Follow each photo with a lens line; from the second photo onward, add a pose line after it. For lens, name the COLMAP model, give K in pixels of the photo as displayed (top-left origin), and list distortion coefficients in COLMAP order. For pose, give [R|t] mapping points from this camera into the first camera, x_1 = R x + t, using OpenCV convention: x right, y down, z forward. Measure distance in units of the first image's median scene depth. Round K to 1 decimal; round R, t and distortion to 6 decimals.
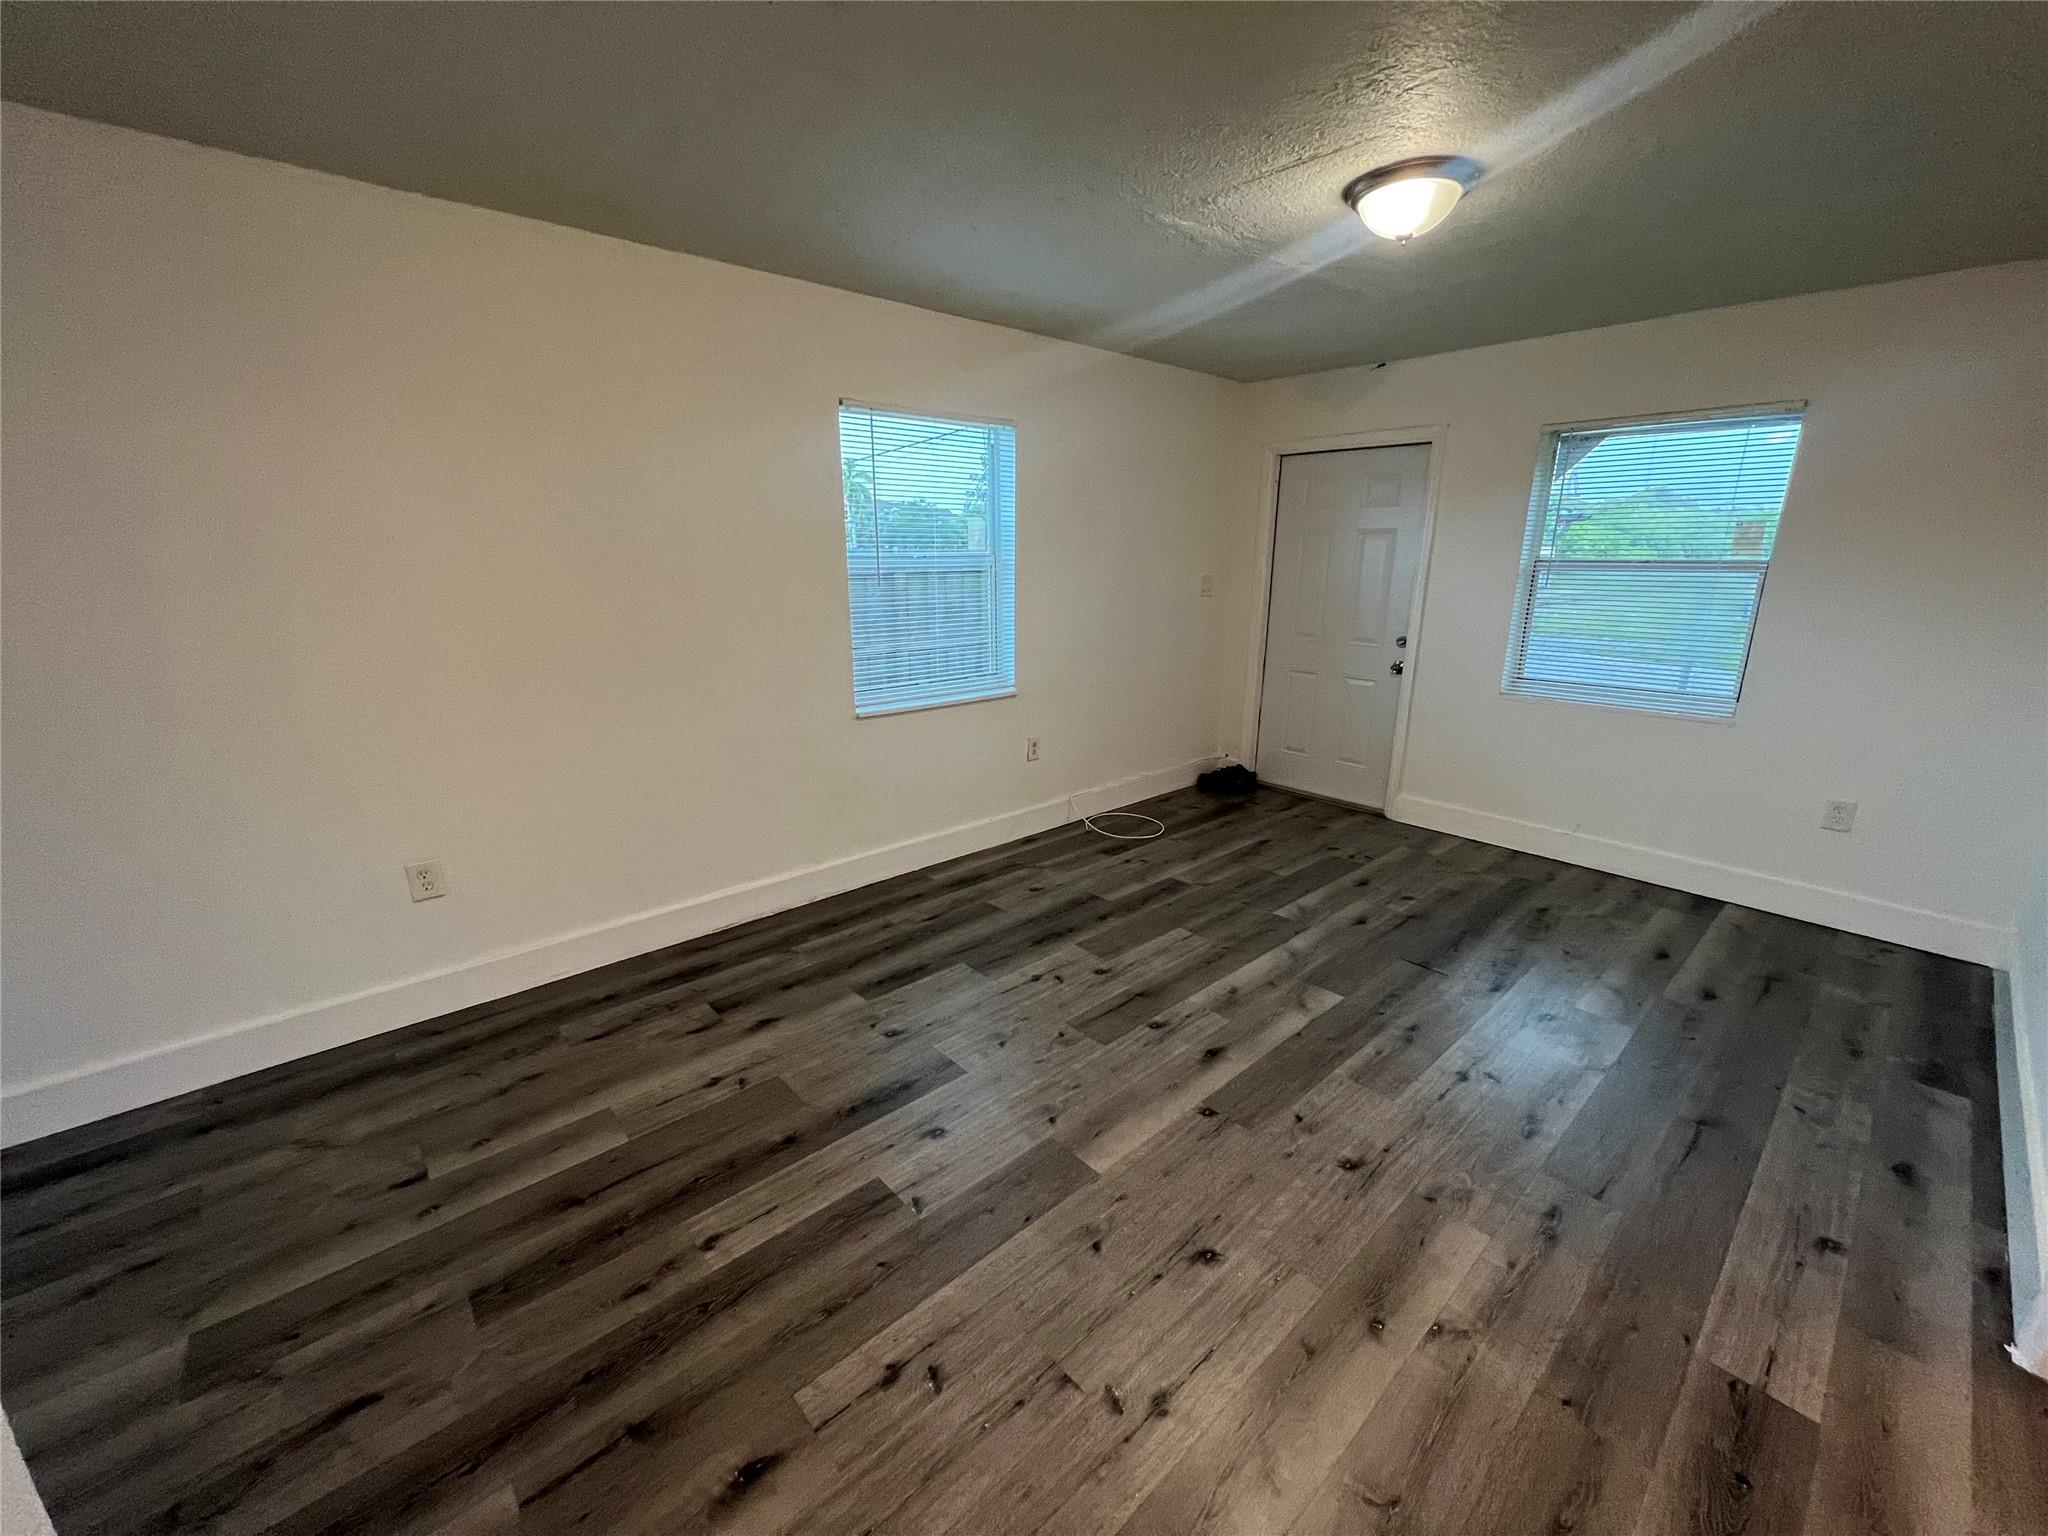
lens RADIAL K [[818.6, 0, 1010.1], [0, 818.6, 771.9], [0, 0, 1]] dist [0.000207, 0.000612]
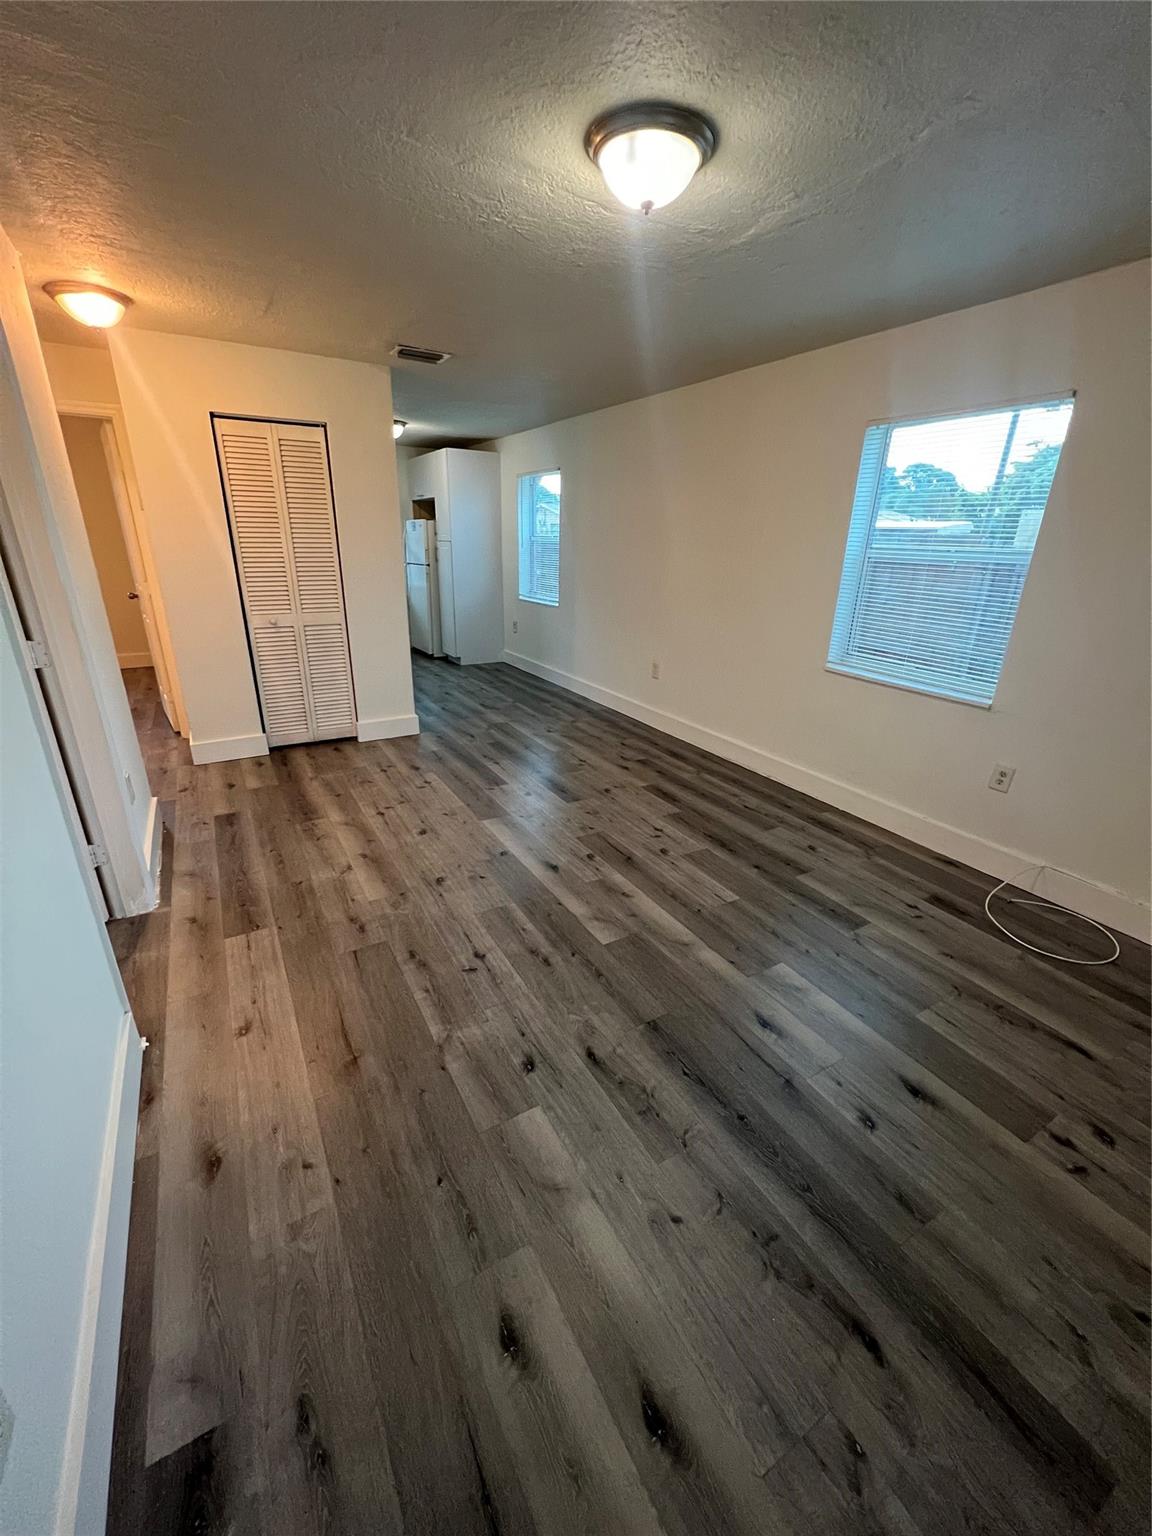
lens RADIAL K [[614.0, 0, 579.4], [0, 614.0, 763.7], [0, 0, 1]] dist [0.000207, 0.000612]
pose [[-0.186967, 0.338983, -0.922027, 1.054301], [-0.285657, 0.879260, 0.381184, -0.241506], [0.939917, 0.334652, -0.067560, 0.899794]]
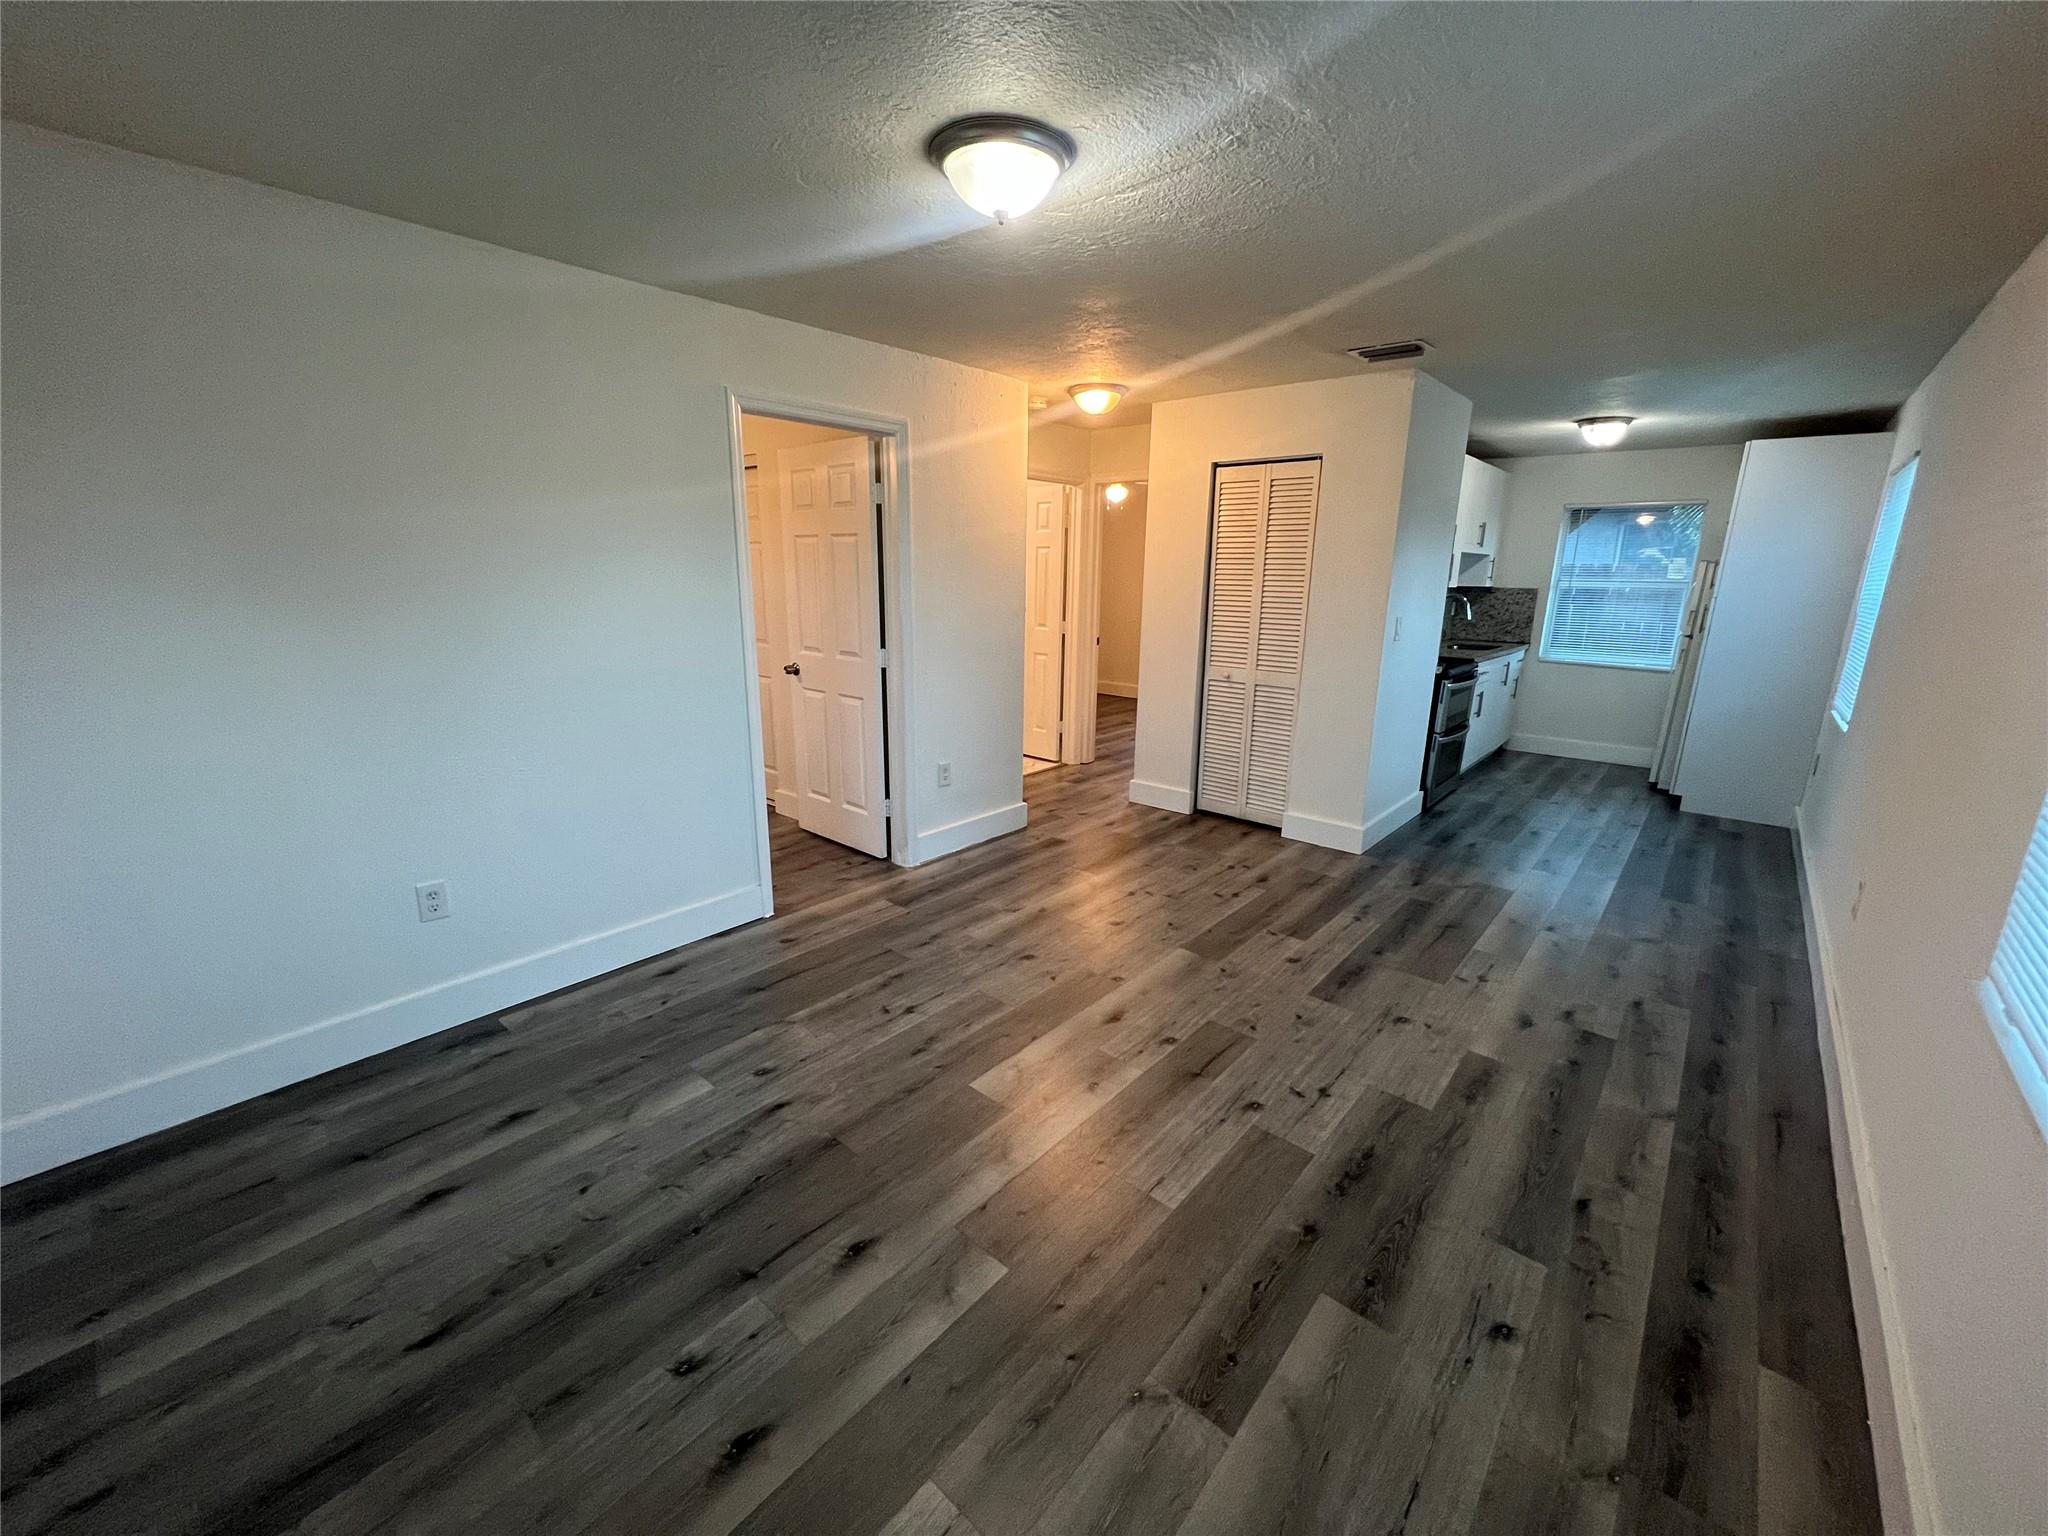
lens RADIAL K [[818.6, 0, 1019.3], [0, 818.6, 770.2], [0, 0, 1]] dist [0.000207, 0.000612]
pose [[-0.991003, 0.016470, -0.132819, 0.443662], [-0.051705, 0.868235, 0.493452, -0.426986], [0.123446, 0.495880, -0.859572, 1.515821]]
